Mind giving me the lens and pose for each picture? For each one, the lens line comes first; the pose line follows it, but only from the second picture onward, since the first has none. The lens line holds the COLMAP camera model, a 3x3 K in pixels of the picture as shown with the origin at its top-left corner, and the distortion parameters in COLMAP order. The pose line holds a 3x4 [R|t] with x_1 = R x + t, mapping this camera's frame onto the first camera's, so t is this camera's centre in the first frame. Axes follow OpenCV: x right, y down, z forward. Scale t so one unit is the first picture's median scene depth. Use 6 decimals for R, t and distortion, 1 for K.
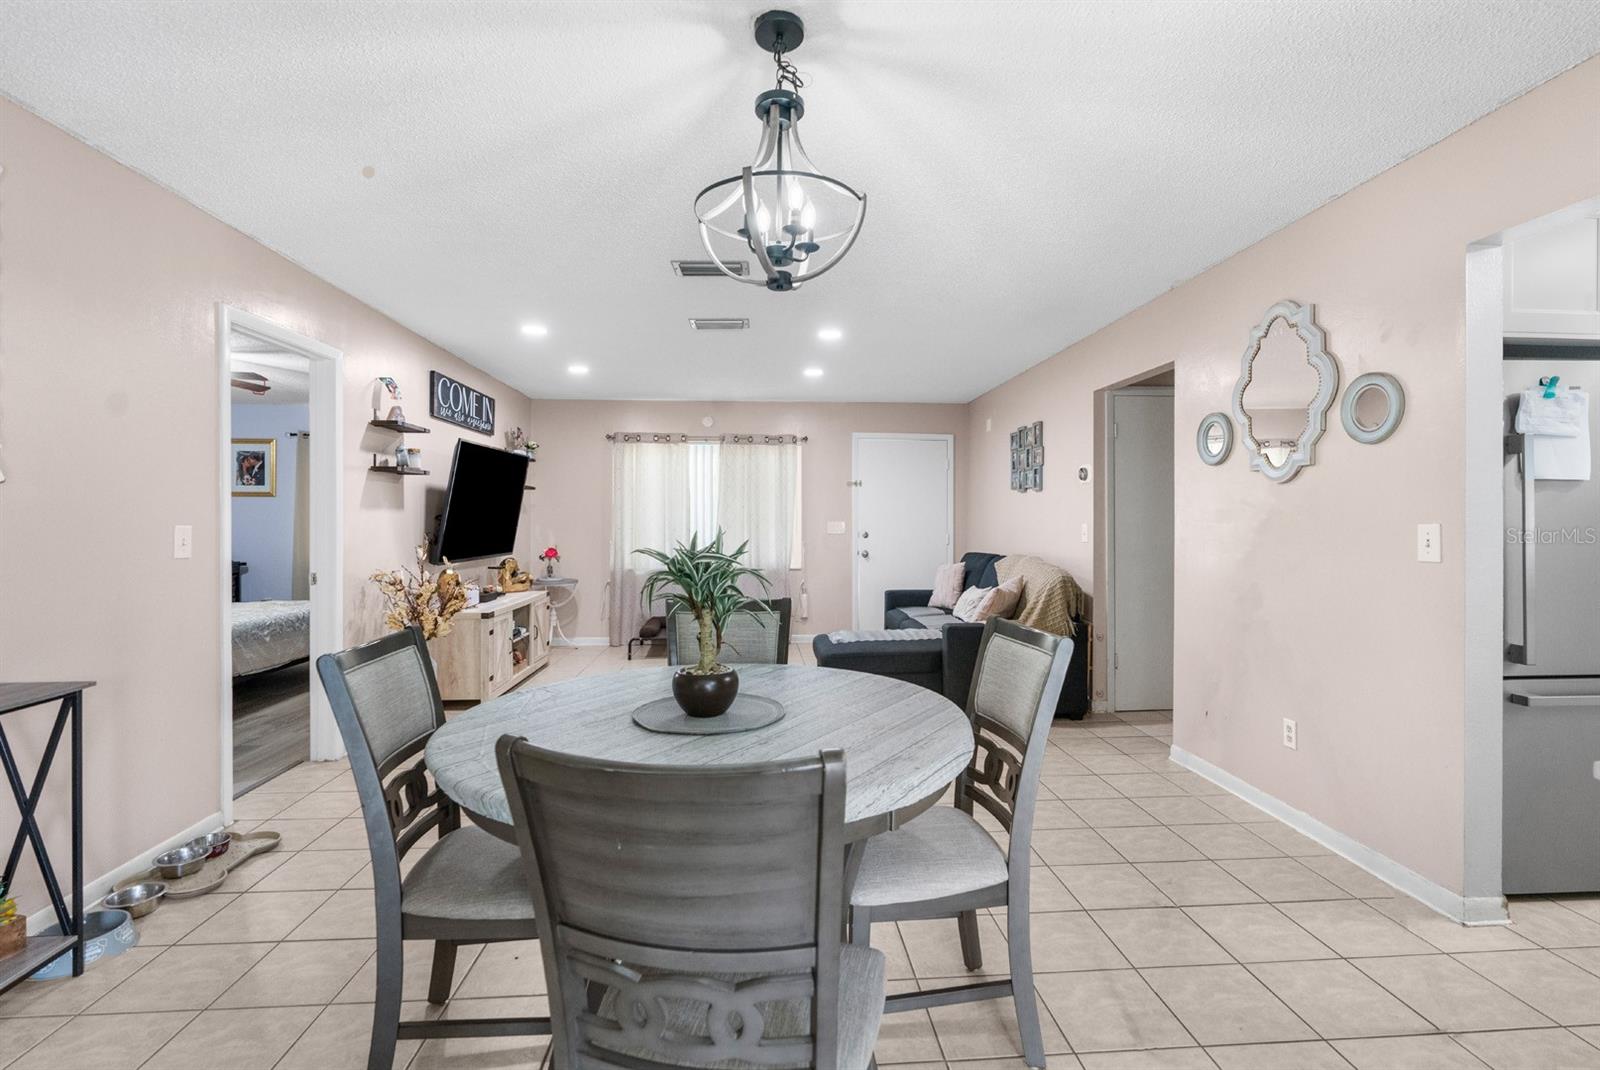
lens RADIAL K [[732.3, 0, 798.9], [0, 732.3, 520.3], [0, 0, 1]] dist [-0.009107, 0.000463]
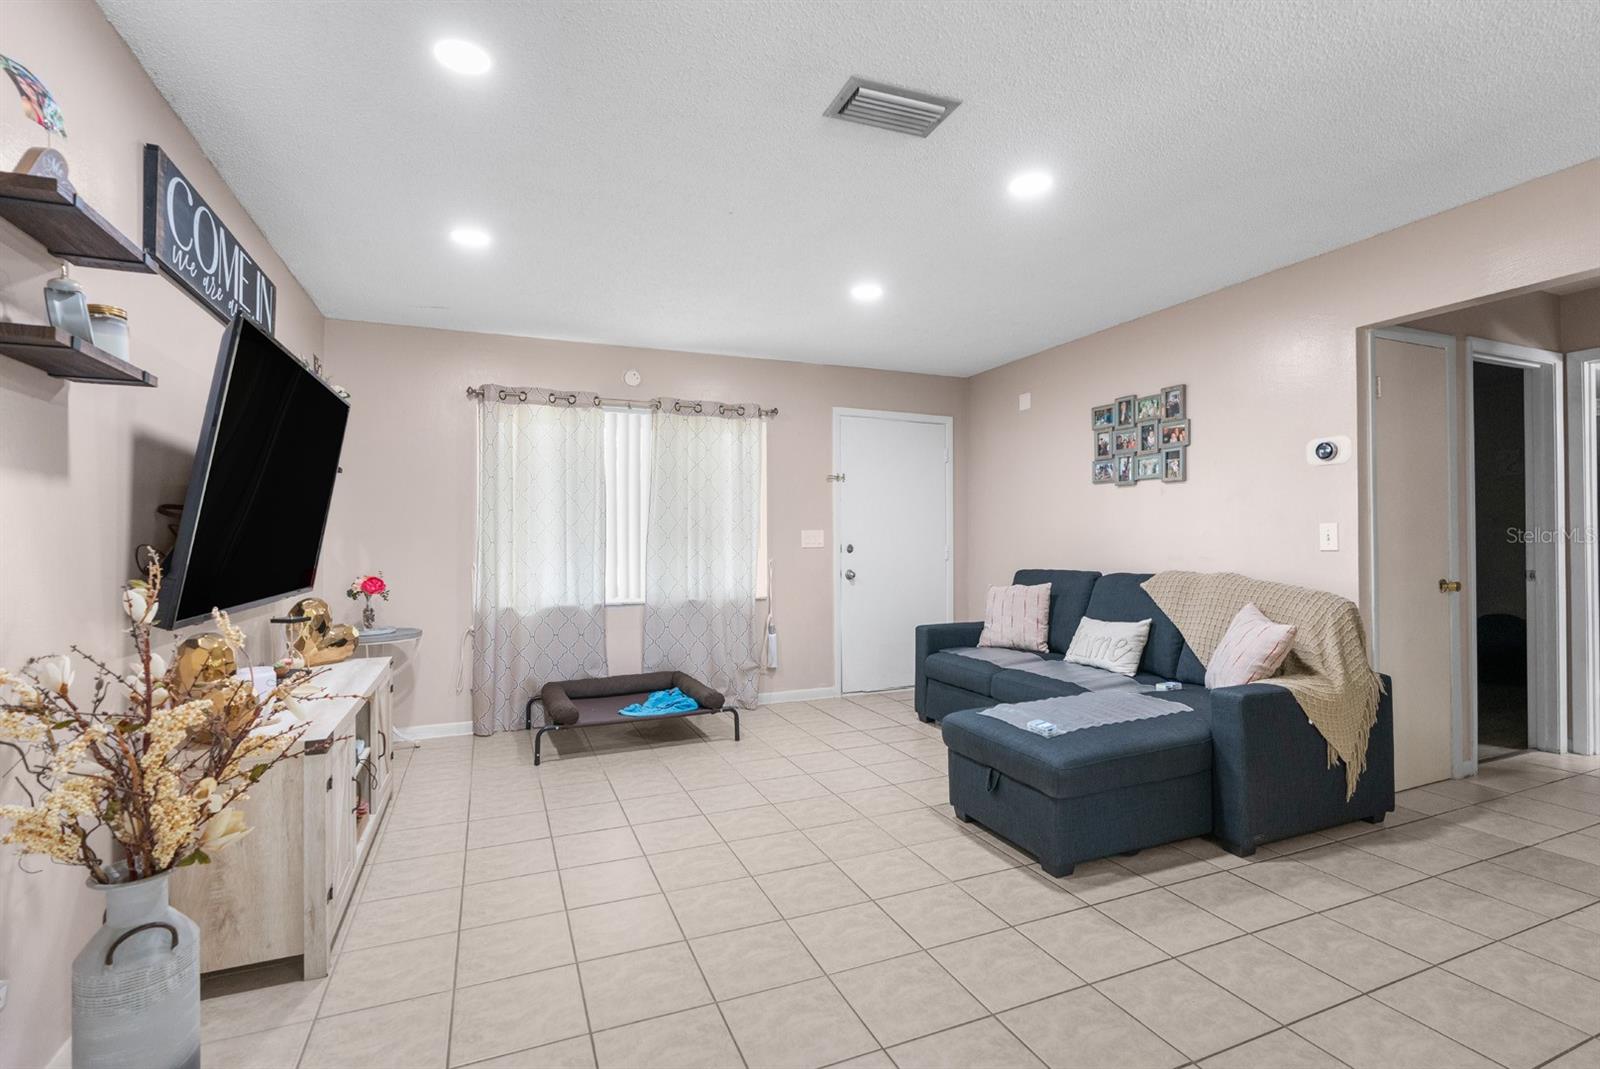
lens RADIAL K [[732.3, 0, 802.1], [0, 732.3, 535.1], [0, 0, 1]] dist [-0.009107, 0.000463]
pose [[0.948188, -0.005621, 0.317659, -0.199264], [0.007419, 0.999963, -0.004450, 0.010269], [-0.317622, 0.006576, 0.948194, 0.349176]]
